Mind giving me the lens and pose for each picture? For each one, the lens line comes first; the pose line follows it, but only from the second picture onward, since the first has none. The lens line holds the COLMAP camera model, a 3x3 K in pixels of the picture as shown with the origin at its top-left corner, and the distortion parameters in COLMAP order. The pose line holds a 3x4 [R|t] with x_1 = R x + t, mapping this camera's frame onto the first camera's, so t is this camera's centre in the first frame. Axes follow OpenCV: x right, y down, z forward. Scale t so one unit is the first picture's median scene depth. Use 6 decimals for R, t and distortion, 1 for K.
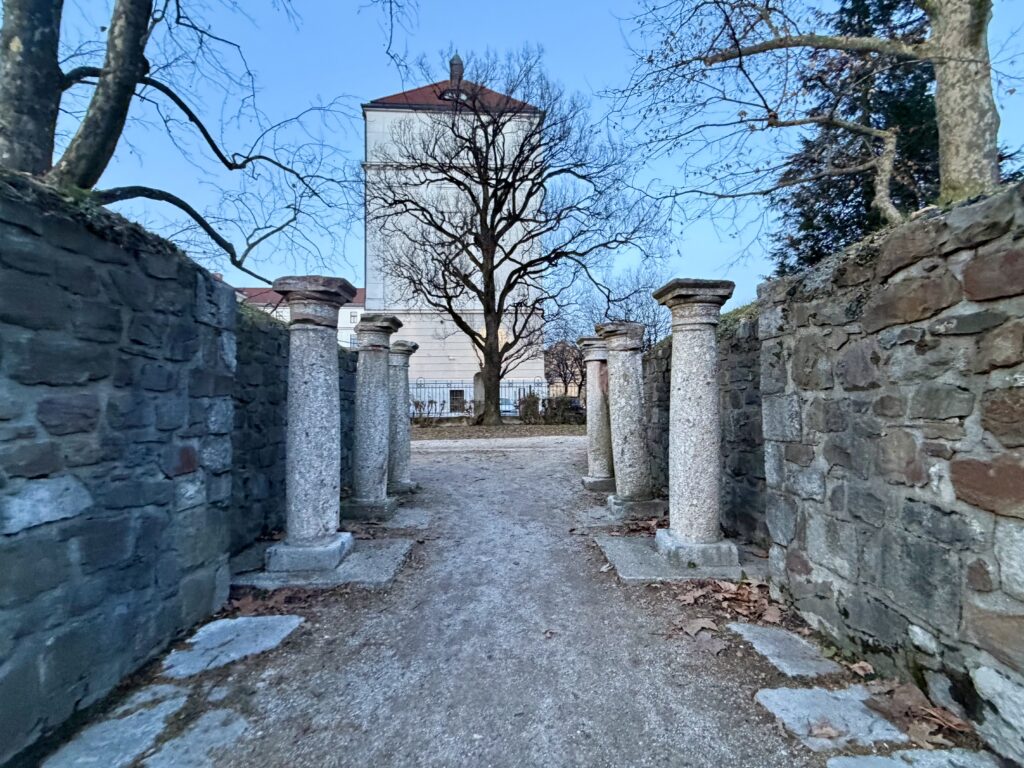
lens RADIAL K [[503.9, 0, 512.0], [0, 503.9, 381.2], [0, 0, 1]] dist [-0.000497, -0.000004]
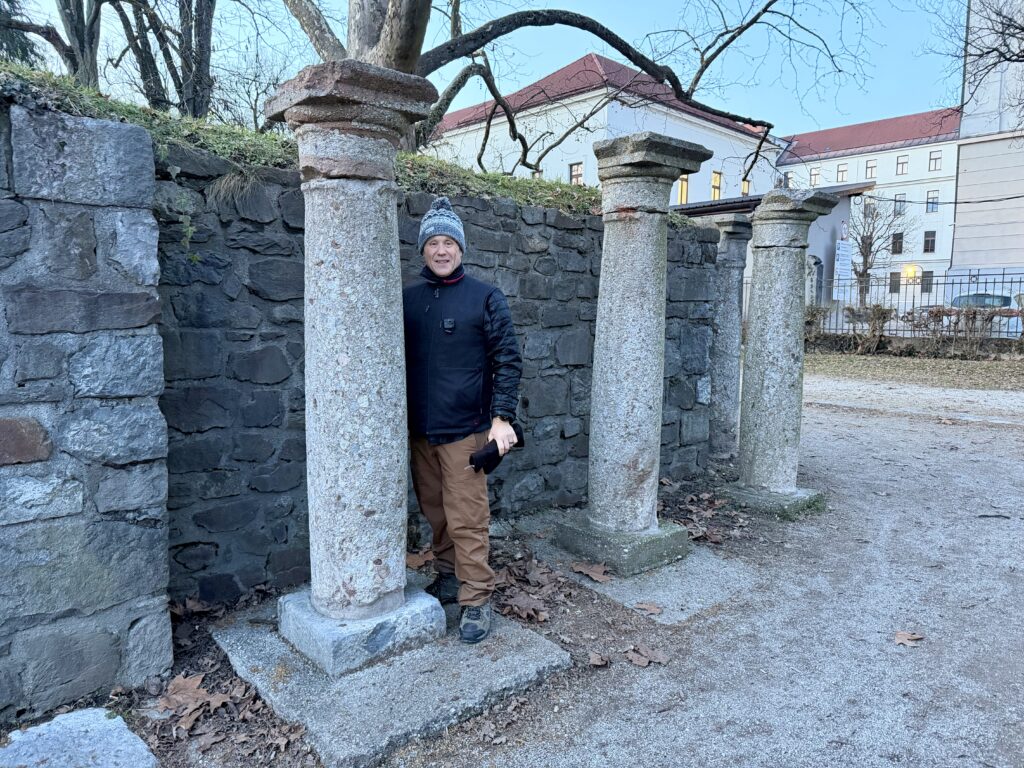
lens RADIAL K [[720.4, 0, 511.9], [0, 720.4, 388.3], [0, 0, 1]] dist [0.009569, -0.001113]
pose [[0.631855, 0.100134, -0.768591, 0.271218], [0.025489, 0.988399, 0.149726, -0.012856], [0.774667, -0.114196, 0.621973, 0.693776]]
